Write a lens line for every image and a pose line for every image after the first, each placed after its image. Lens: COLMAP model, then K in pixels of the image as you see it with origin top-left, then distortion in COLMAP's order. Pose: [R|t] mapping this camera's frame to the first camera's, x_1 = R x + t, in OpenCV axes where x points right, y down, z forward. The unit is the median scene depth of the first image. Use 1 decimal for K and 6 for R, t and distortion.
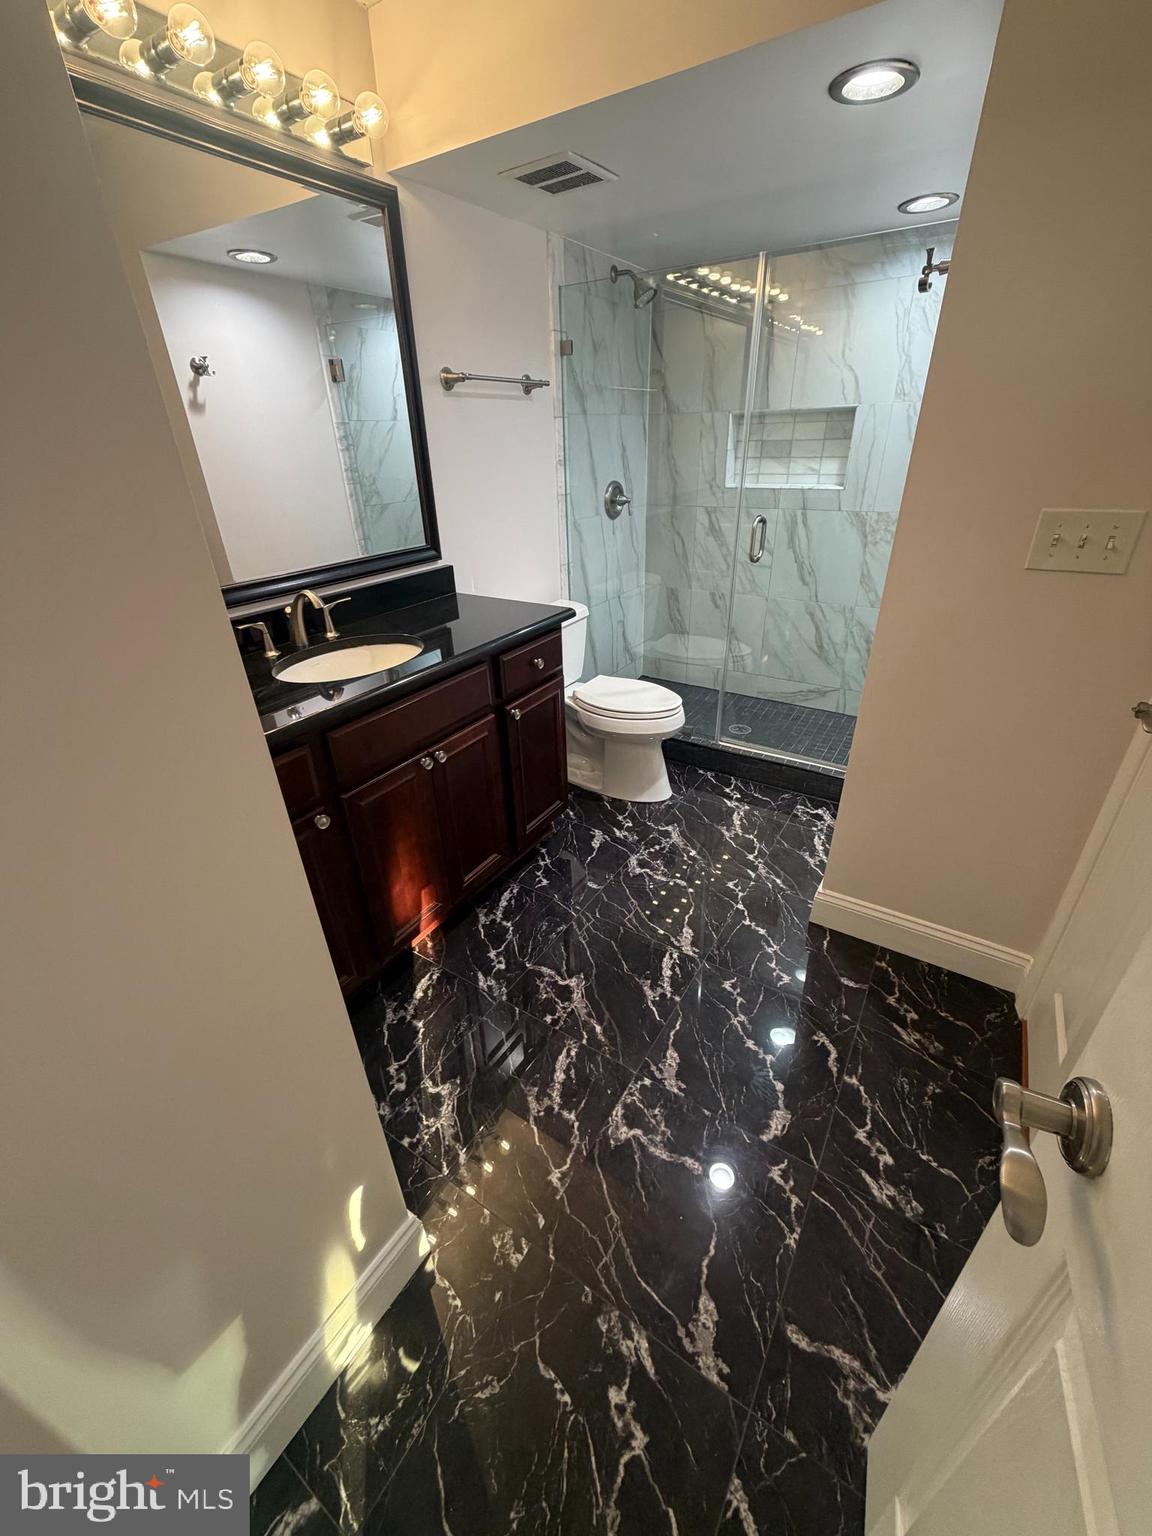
lens RADIAL K [[609.6, 0, 575.3], [0, 609.6, 762.7], [0, 0, 1]] dist [0.001000, 0.000109]
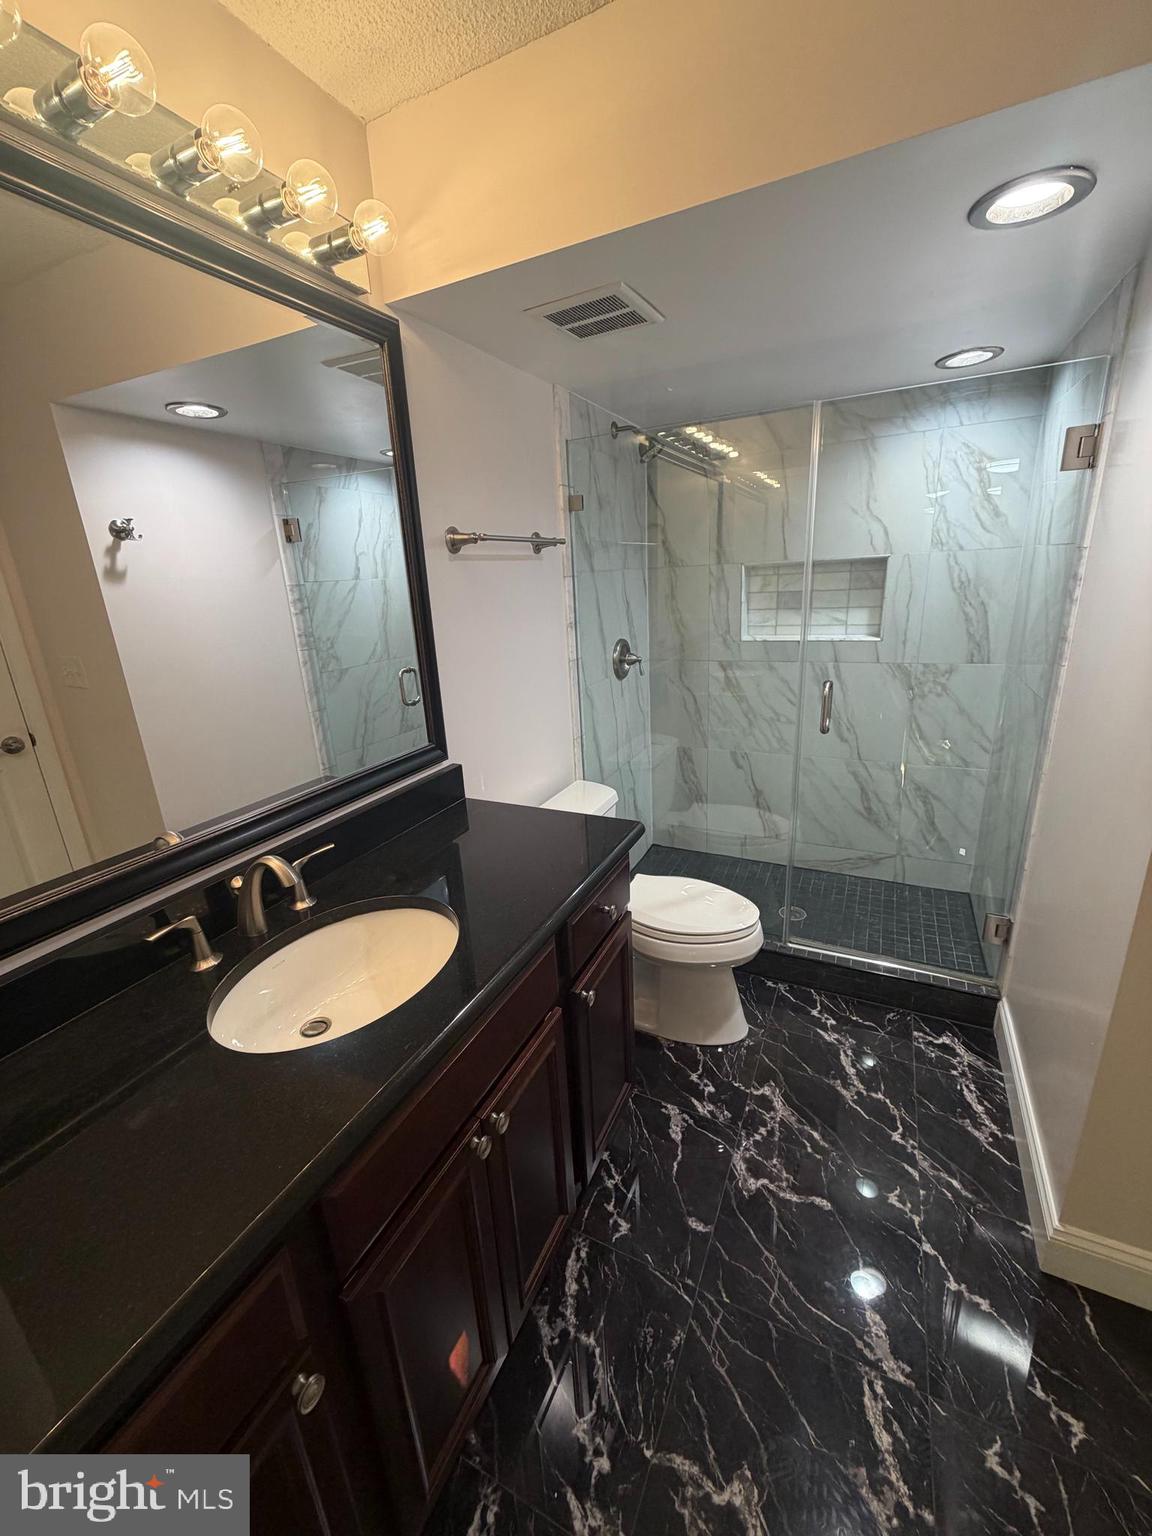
lens RADIAL K [[609.6, 0, 575.3], [0, 609.6, 762.7], [0, 0, 1]] dist [0.001000, 0.000109]
pose [[0.992941, -0.057475, 0.103750, -0.122037], [0.076566, 0.978673, -0.190622, -0.150415], [-0.090581, 0.197221, 0.976165, 0.221639]]
